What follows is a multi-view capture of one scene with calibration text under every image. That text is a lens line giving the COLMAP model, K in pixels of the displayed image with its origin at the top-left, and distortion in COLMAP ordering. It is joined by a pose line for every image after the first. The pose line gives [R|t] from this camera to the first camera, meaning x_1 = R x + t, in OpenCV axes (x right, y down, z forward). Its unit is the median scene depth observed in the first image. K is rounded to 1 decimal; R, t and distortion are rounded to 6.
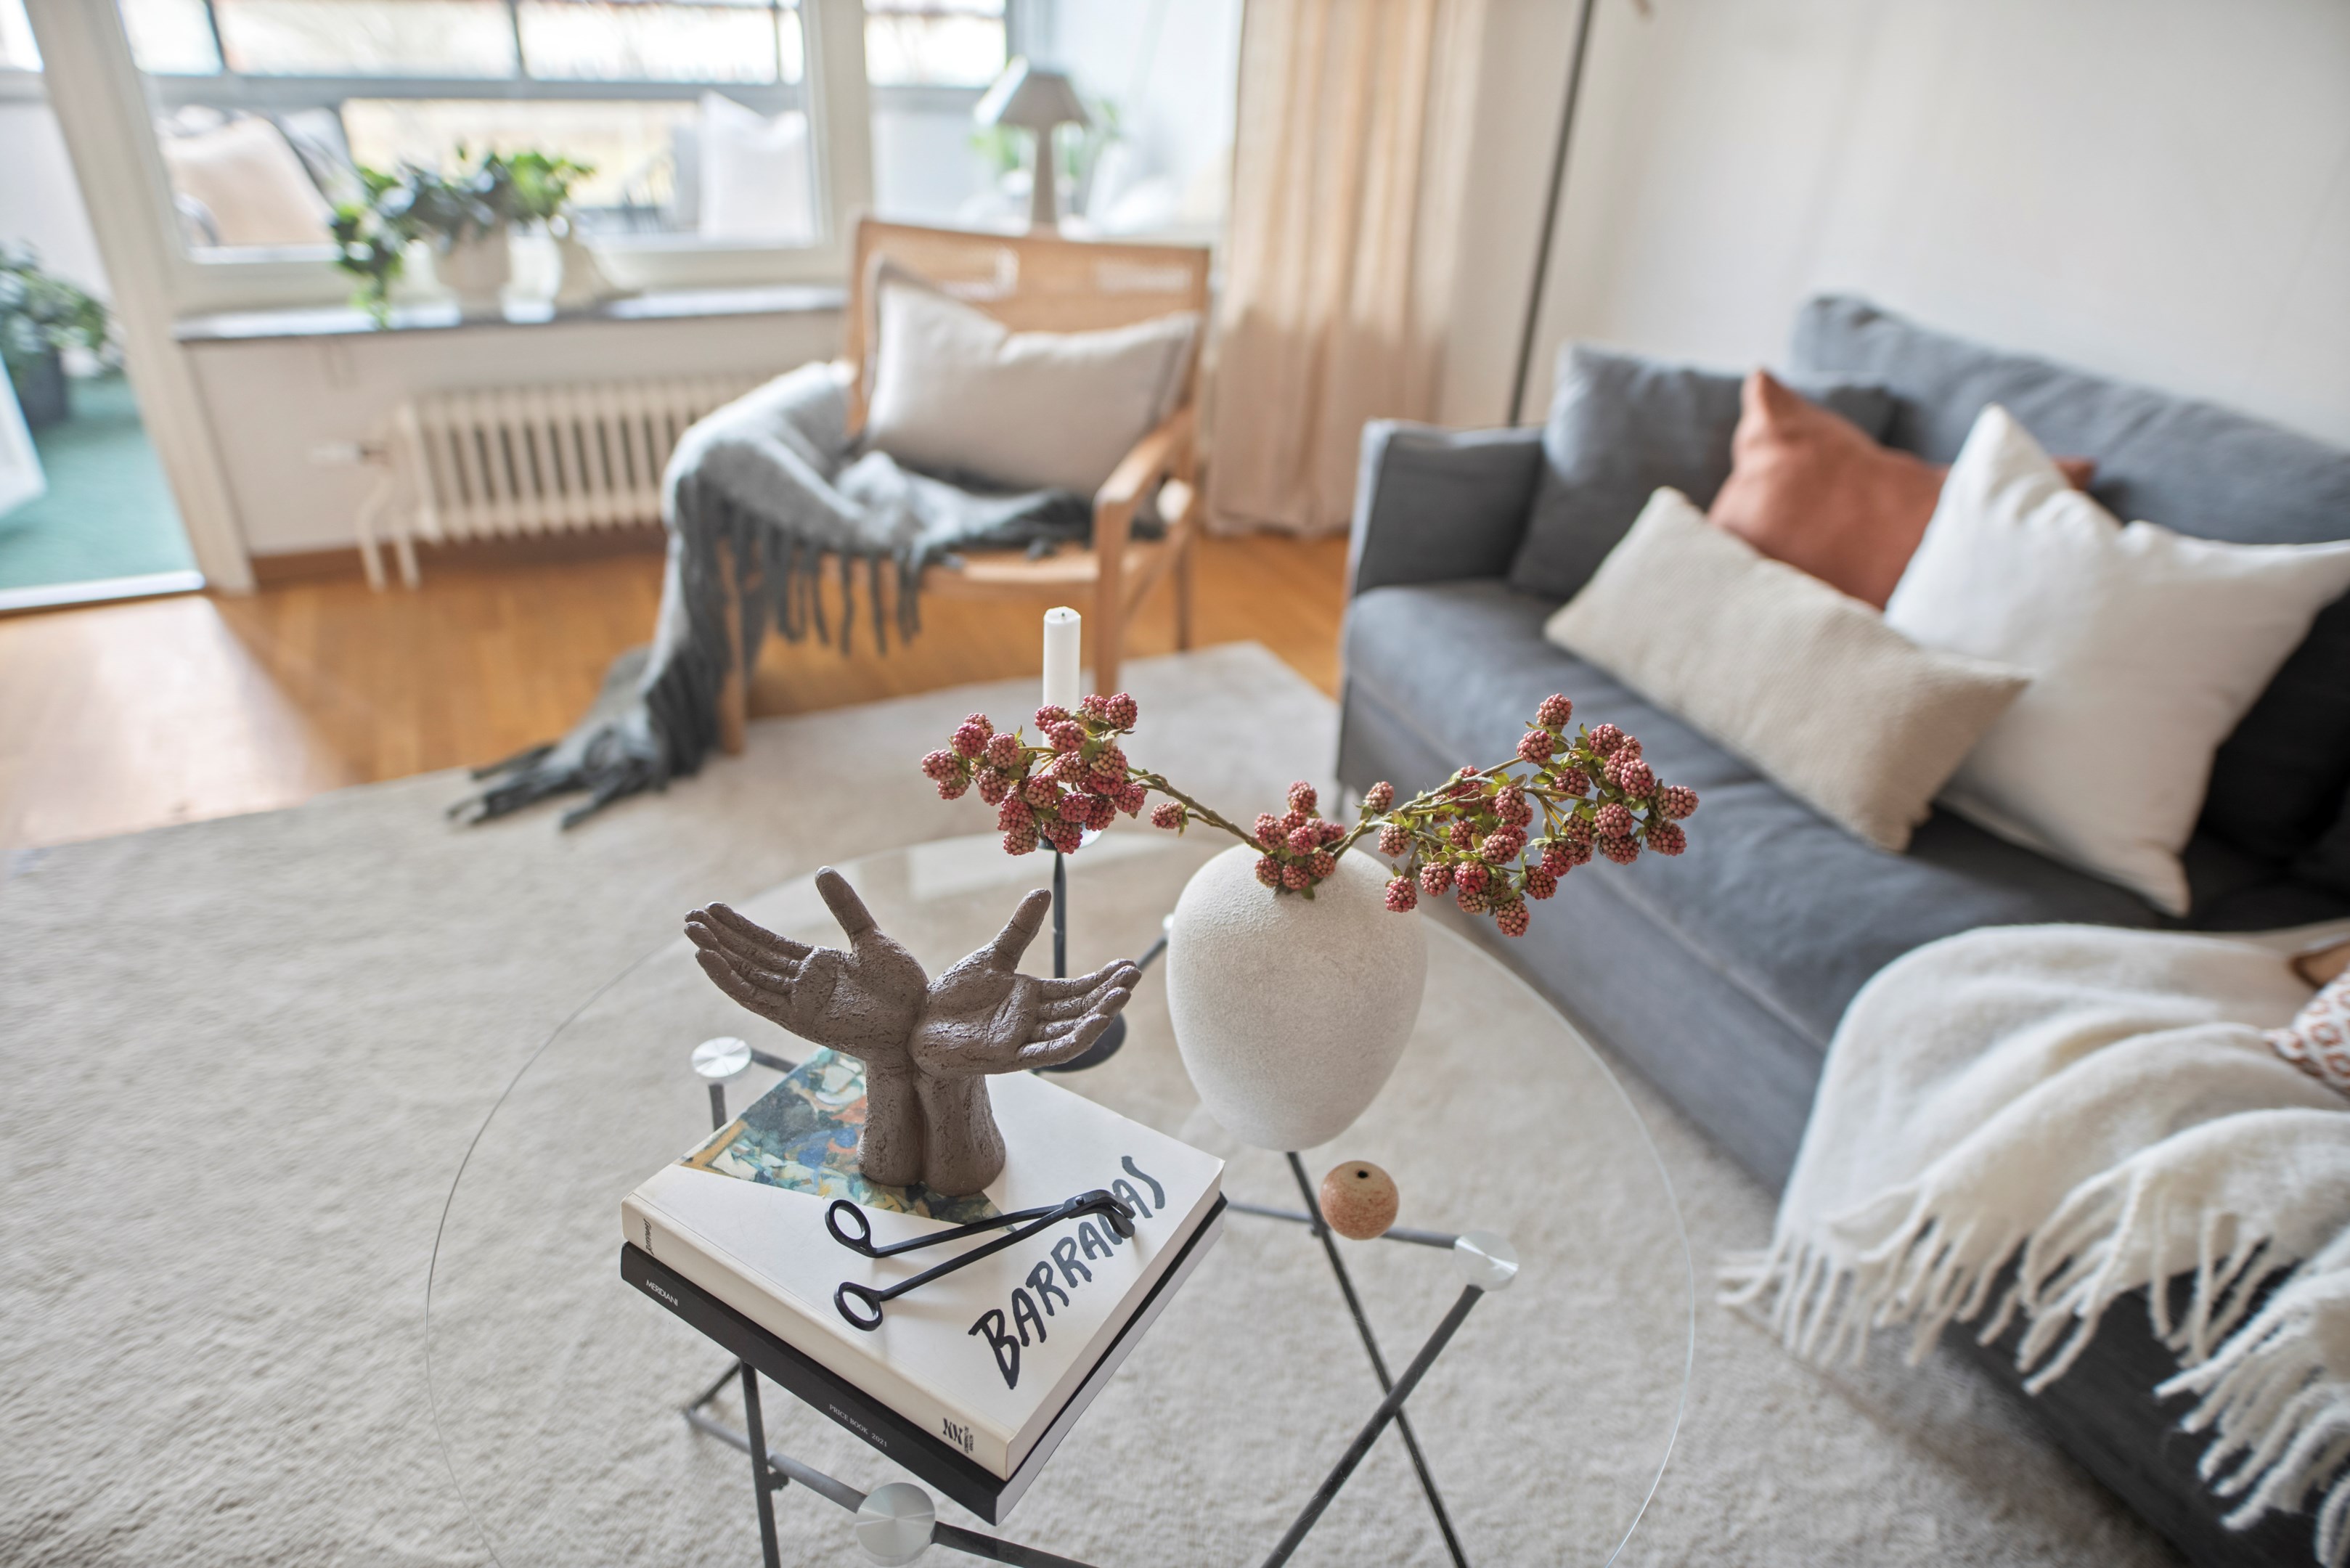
lens RADIAL K [[1450.2, 0, 1174.4], [0, 1450.2, 772.4], [0, 0, 1]] dist [-0.019599, 0.003973]
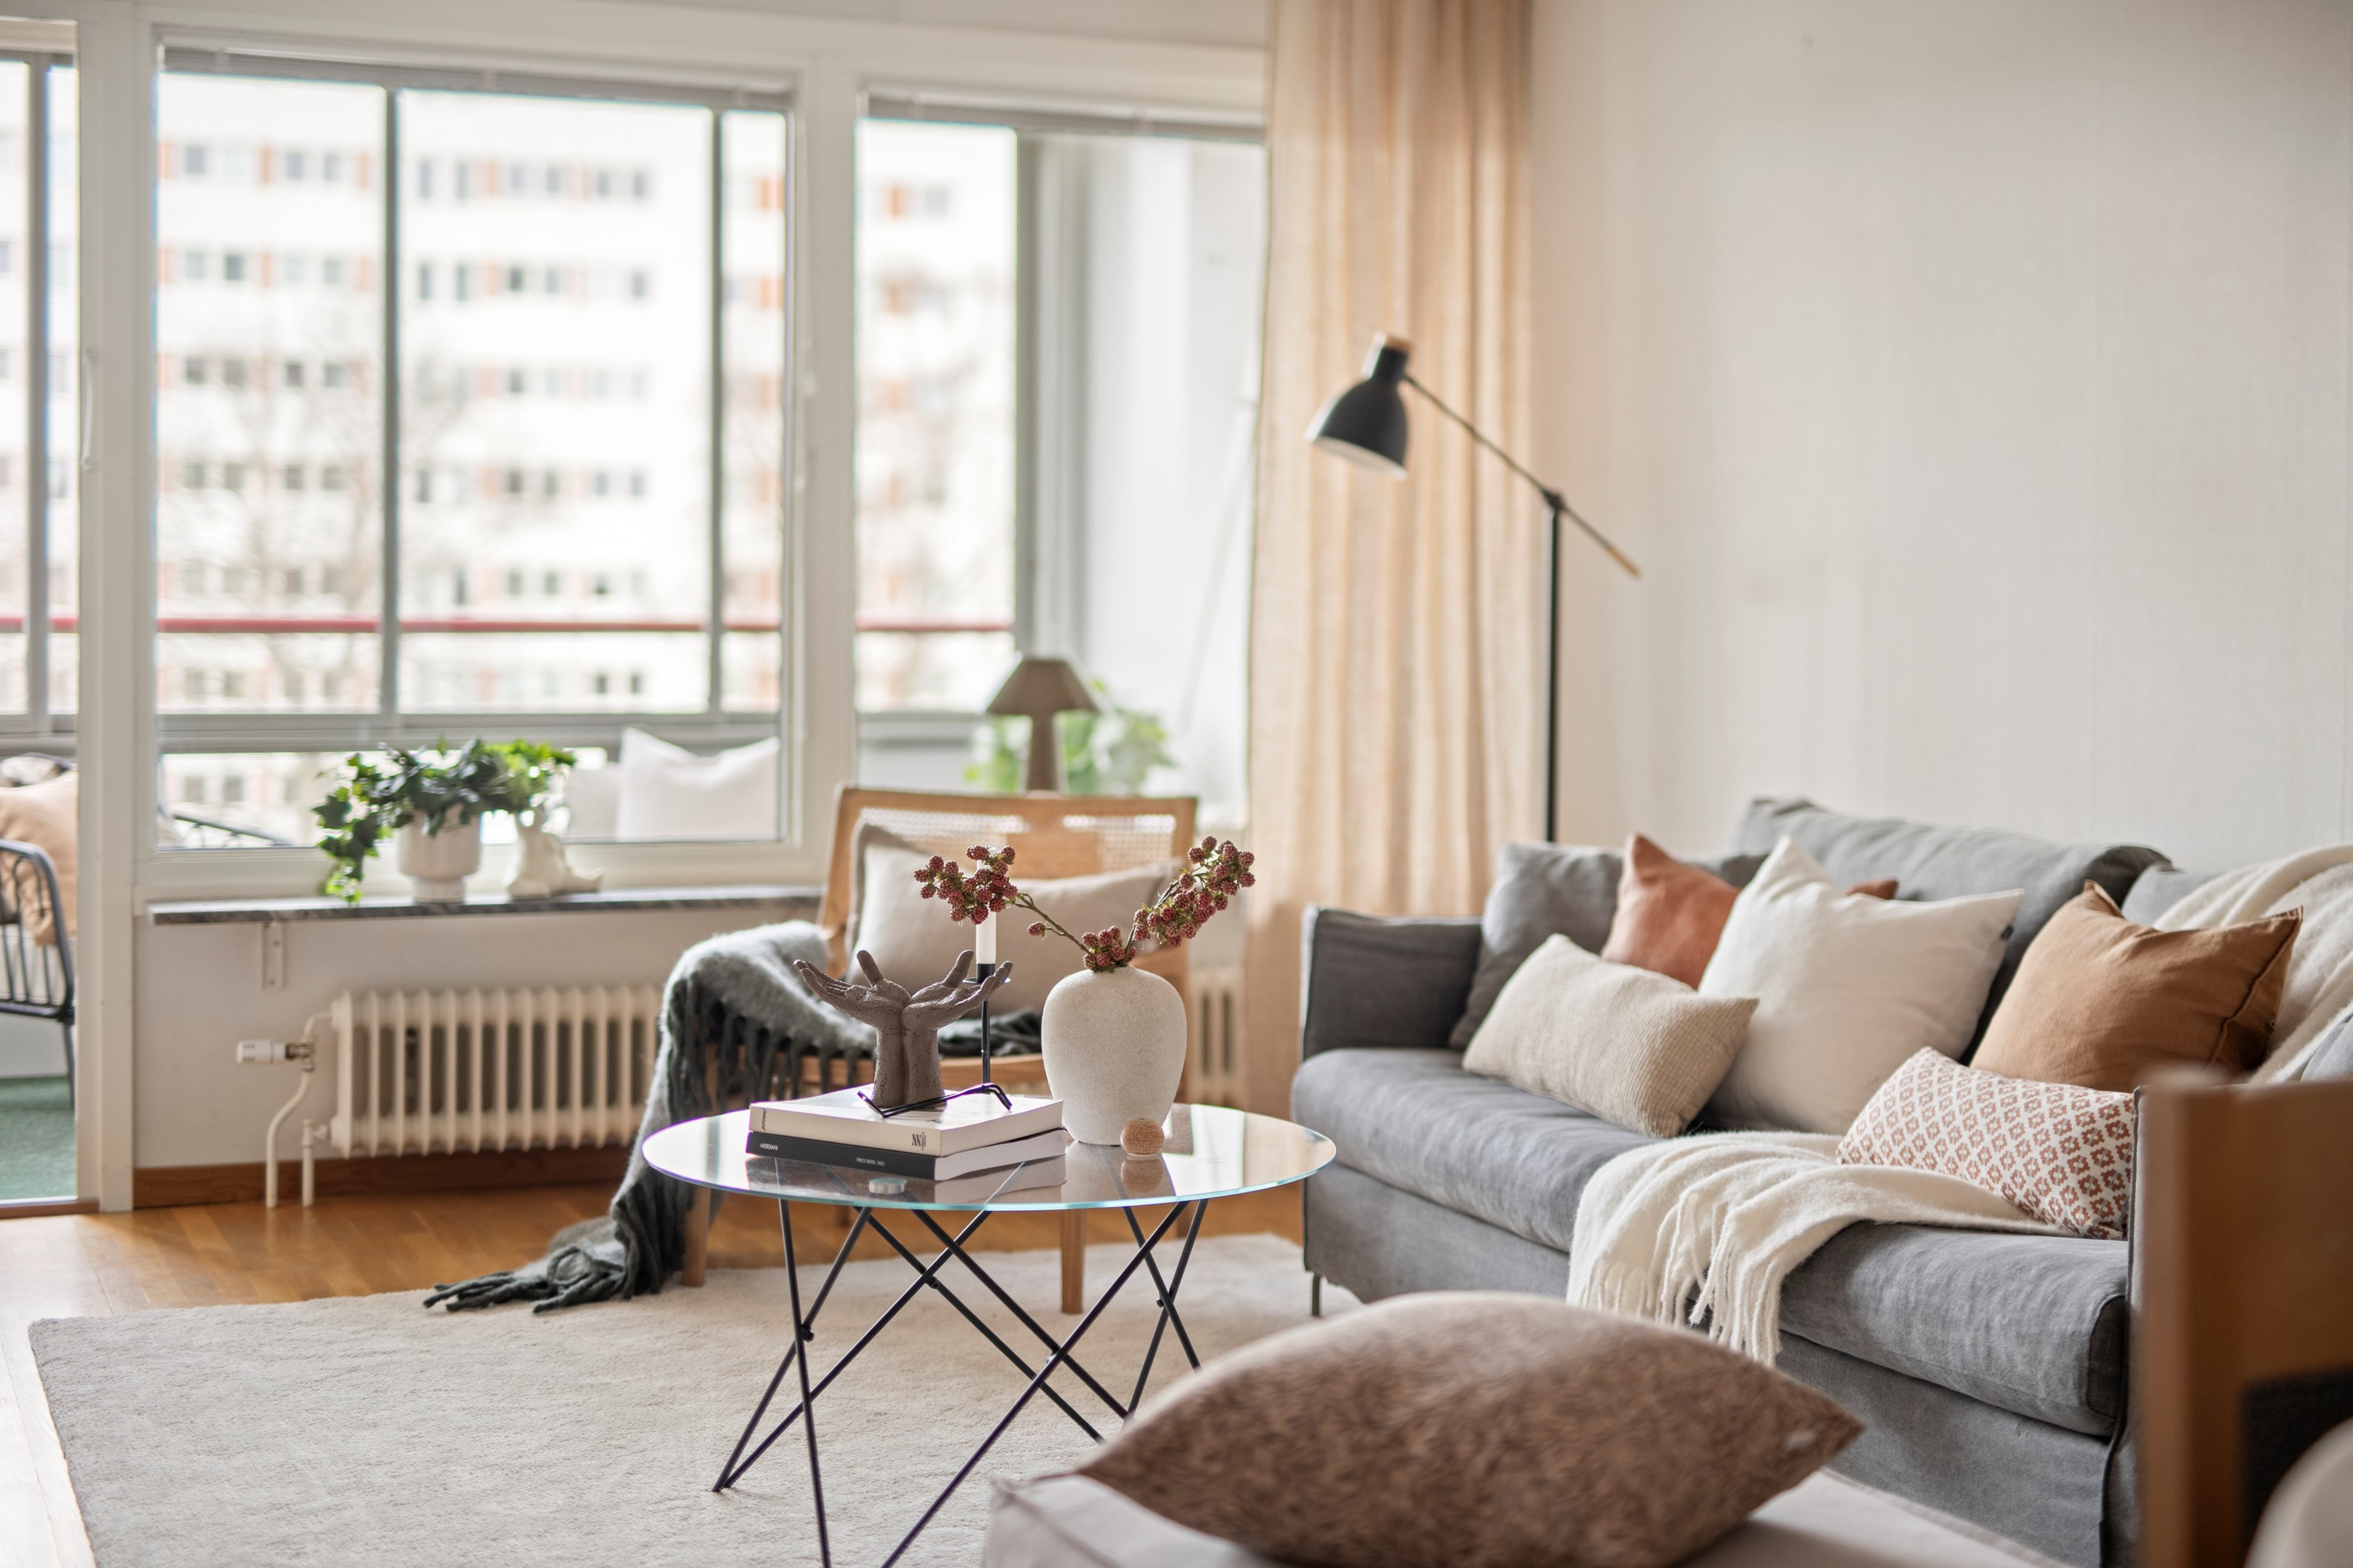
lens RADIAL K [[3648.5, 0, 1163.6], [0, 3648.5, 705.4], [0, 0, 1]] dist [-0.016187, 0.000000]
pose [[0.996234, -0.036008, -0.078878, 0.222811], [-0.004374, 0.887668, -0.460464, 0.803331], [0.086598, 0.459074, 0.884167, -1.364668]]
